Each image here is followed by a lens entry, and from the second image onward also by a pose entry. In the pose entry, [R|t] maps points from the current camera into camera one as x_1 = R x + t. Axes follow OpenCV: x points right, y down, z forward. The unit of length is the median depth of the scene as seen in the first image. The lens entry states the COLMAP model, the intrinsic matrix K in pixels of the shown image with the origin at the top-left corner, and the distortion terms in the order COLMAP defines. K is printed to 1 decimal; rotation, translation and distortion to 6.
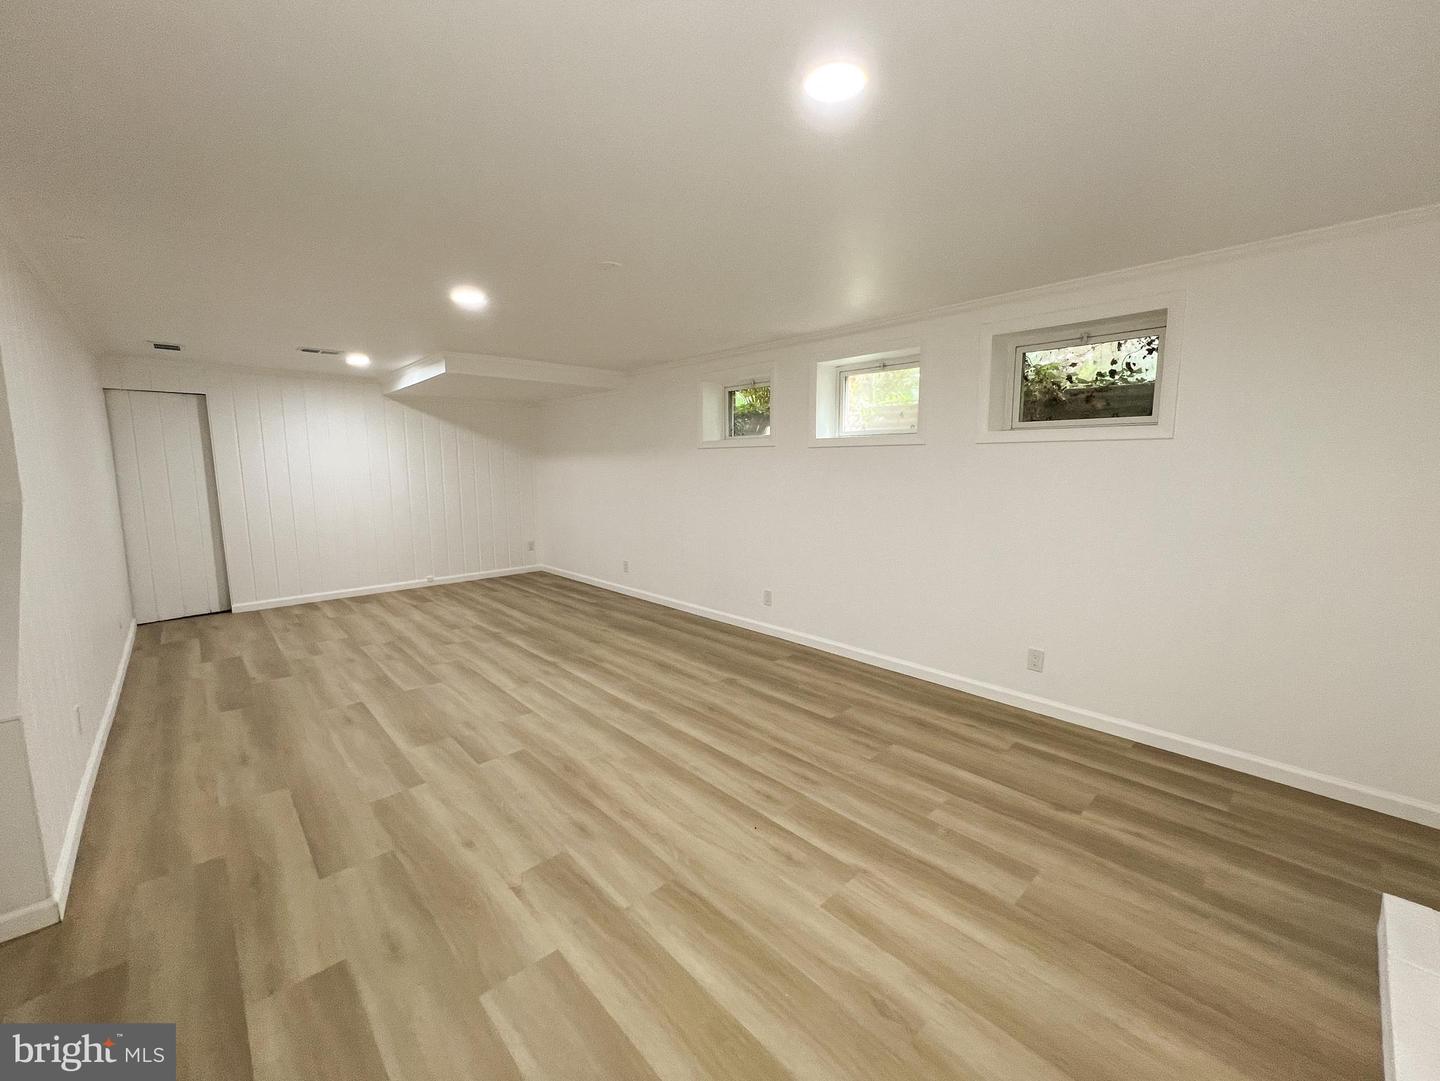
lens RADIAL K [[594.5, 0, 720.0], [0, 594.5, 540.5], [0, 0, 1]] dist [0.000060, 0.000091]
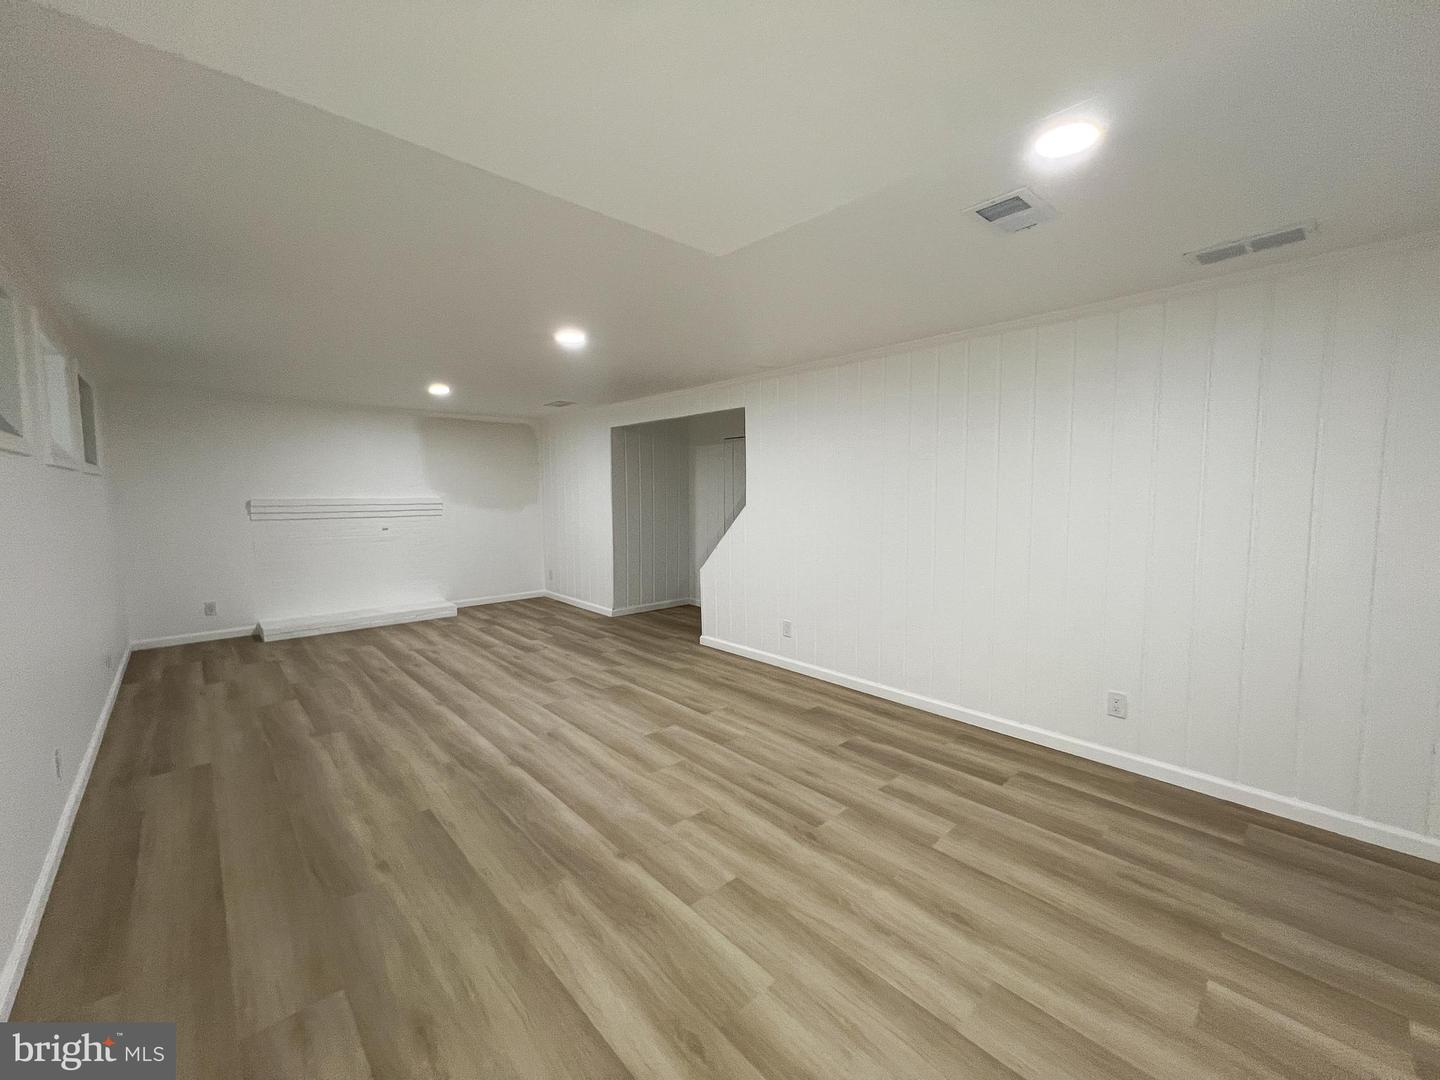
lens RADIAL K [[594.5, 0, 720.0], [0, 594.5, 540.0], [0, 0, 1]] dist [0.000060, 0.000091]
pose [[-0.999971, 0.006829, 0.003446, -0.586751], [0.007399, 0.977870, 0.209084, -0.229184], [-0.001942, 0.209104, -0.977892, 1.810604]]
